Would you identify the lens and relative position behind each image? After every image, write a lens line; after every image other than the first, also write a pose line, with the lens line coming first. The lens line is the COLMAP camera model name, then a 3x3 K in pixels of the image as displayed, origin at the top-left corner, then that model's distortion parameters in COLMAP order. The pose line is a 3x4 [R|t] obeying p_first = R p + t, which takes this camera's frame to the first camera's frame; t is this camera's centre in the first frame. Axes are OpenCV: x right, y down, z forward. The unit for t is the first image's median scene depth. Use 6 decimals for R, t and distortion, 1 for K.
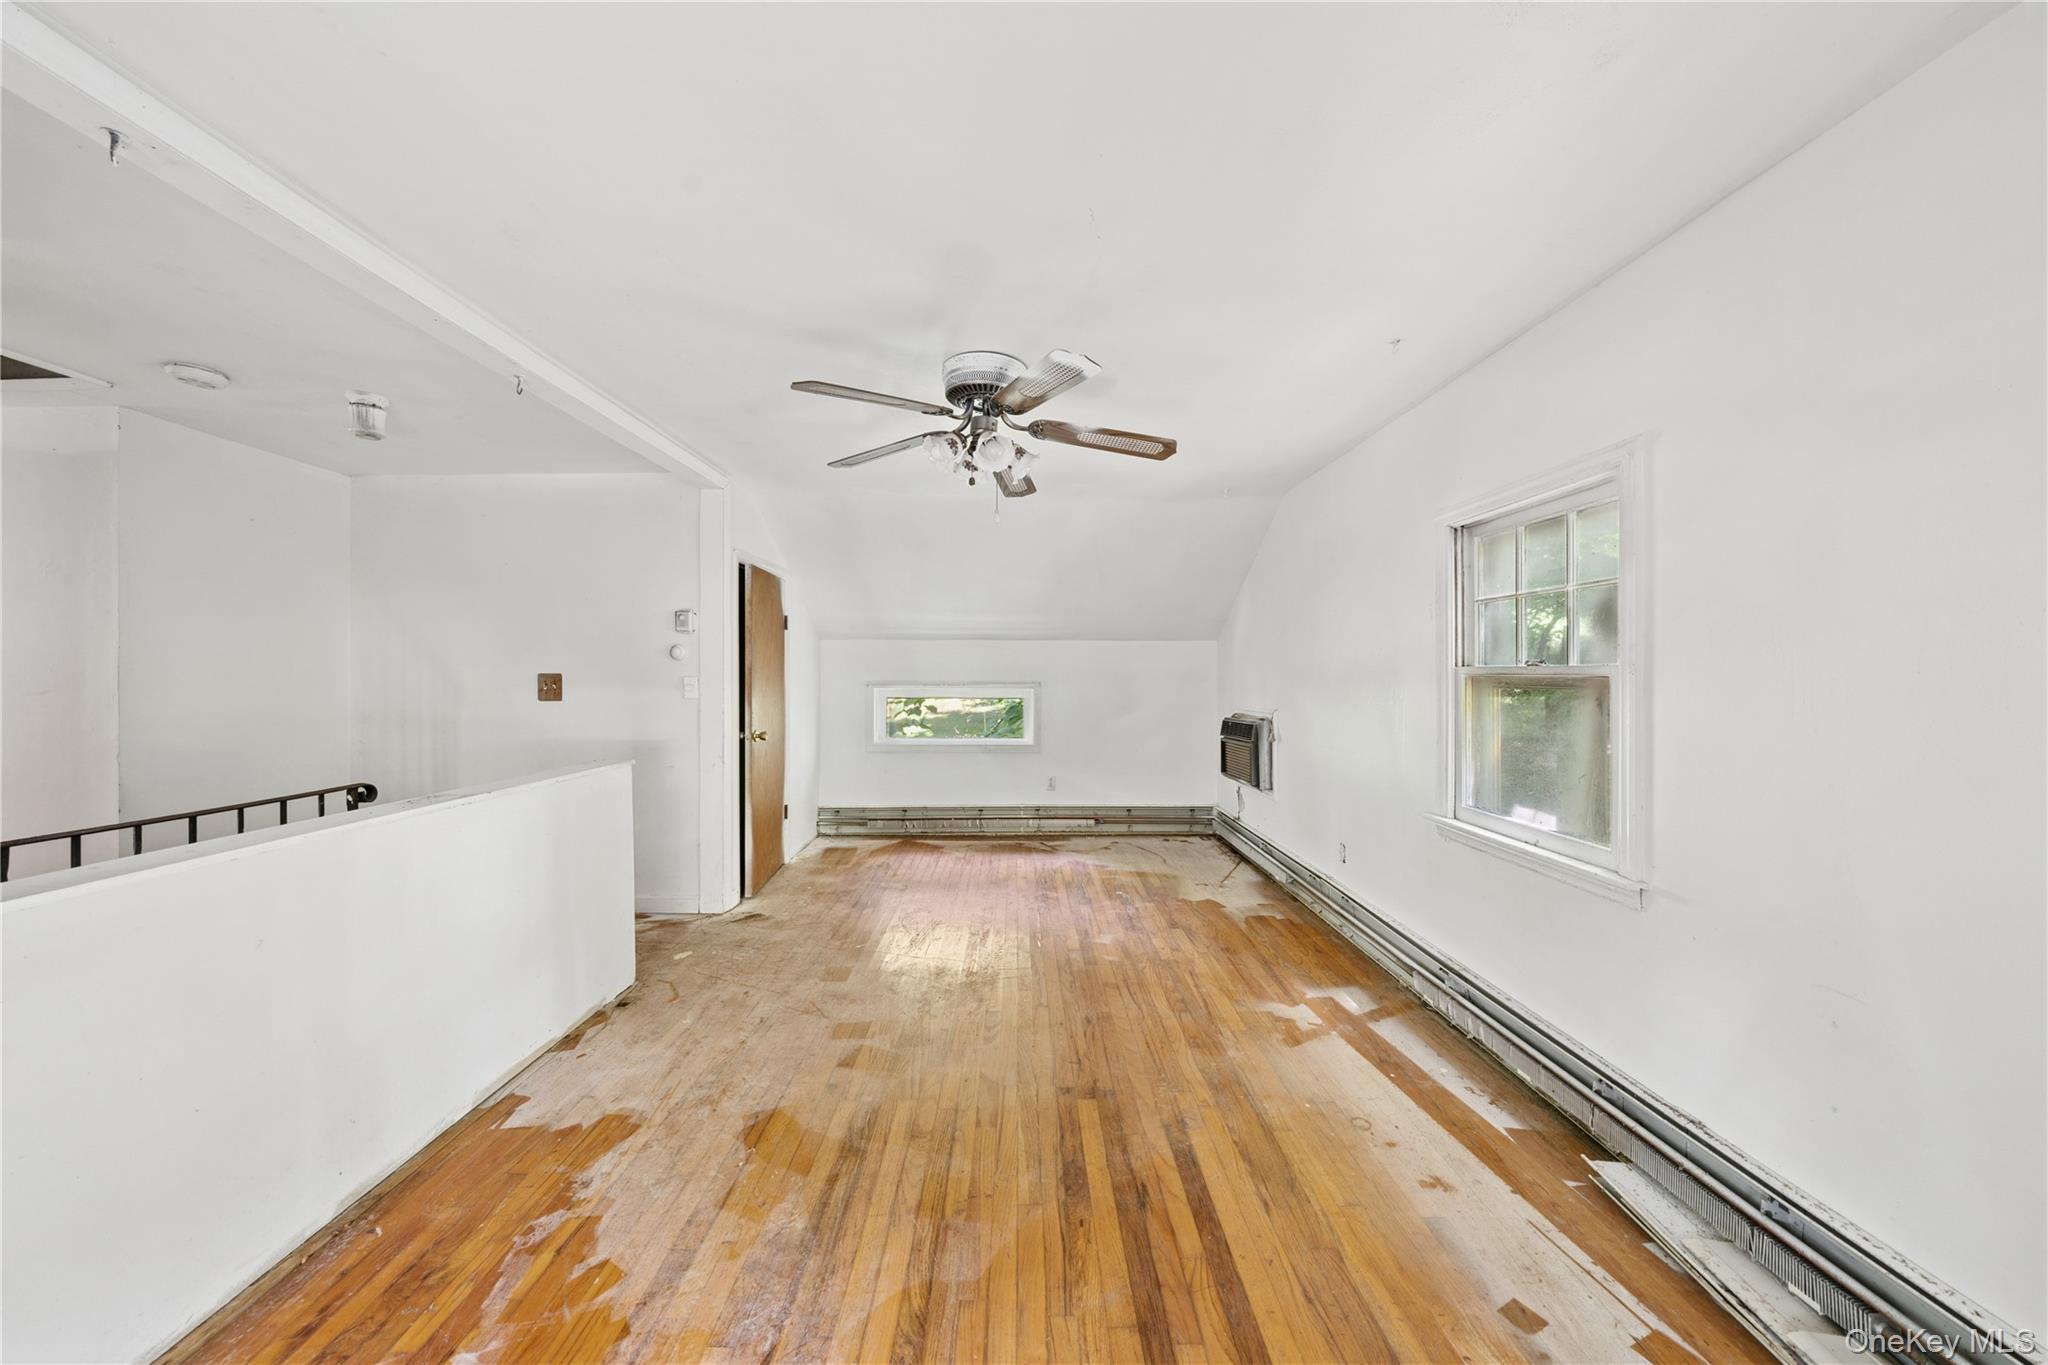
lens RADIAL K [[702.0, 0, 1027.3], [0, 702.0, 669.2], [0, 0, 1]] dist [-0.001308, -0.000118]
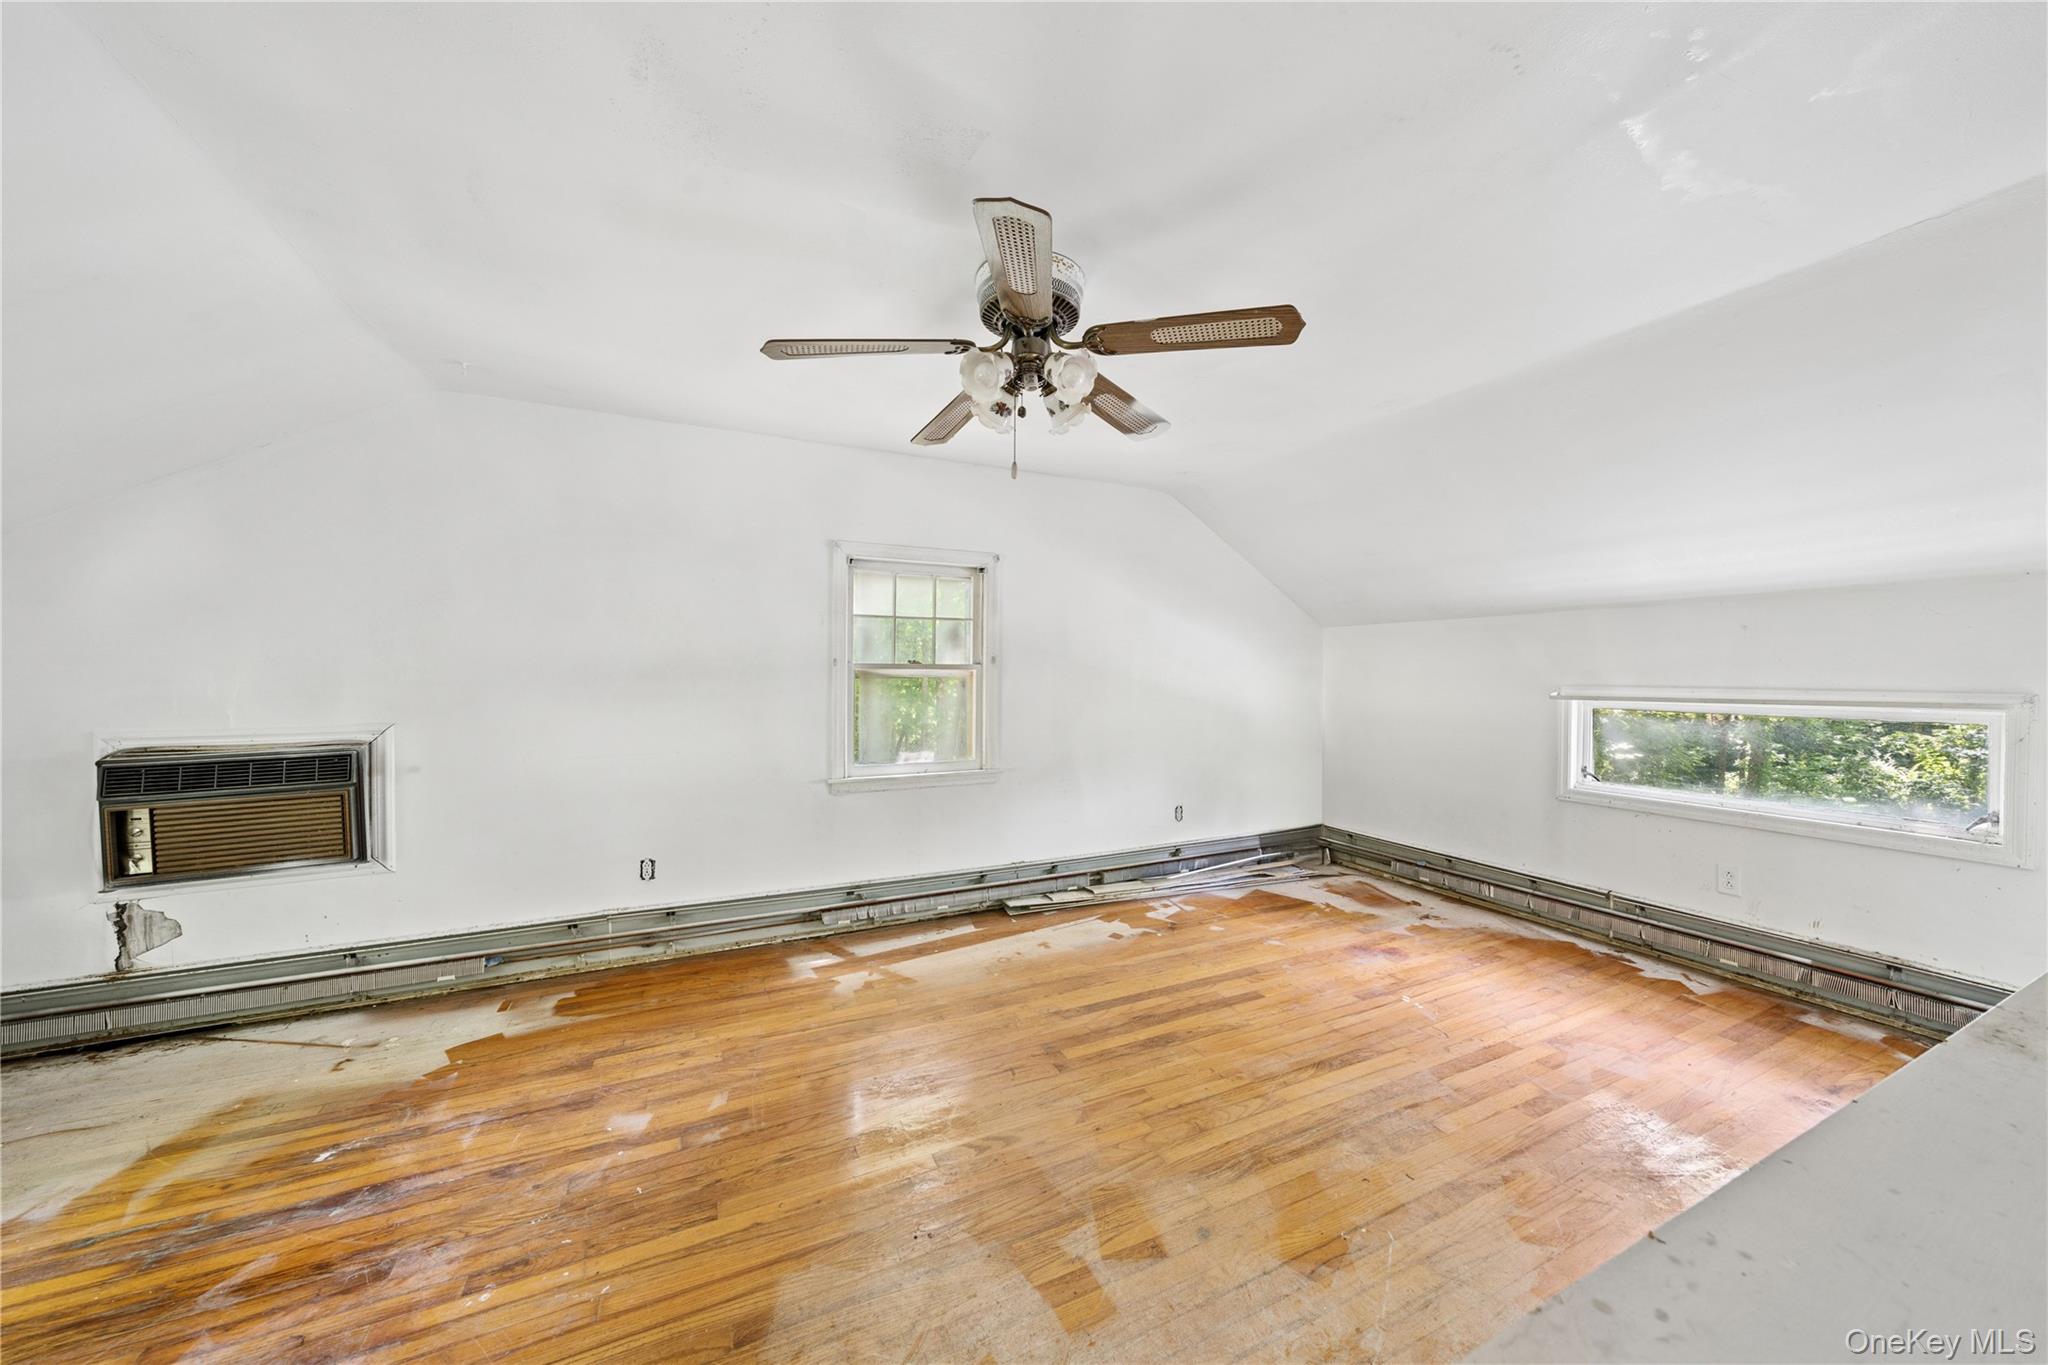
lens RADIAL K [[702.0, 0, 1027.3], [0, 702.0, 669.2], [0, 0, 1]] dist [-0.001308, -0.000118]
pose [[-0.426037, -0.003546, 0.904699, -0.851699], [-0.013110, 0.999912, -0.002255, 0.012206], [-0.904611, -0.012821, -0.426046, 1.473915]]
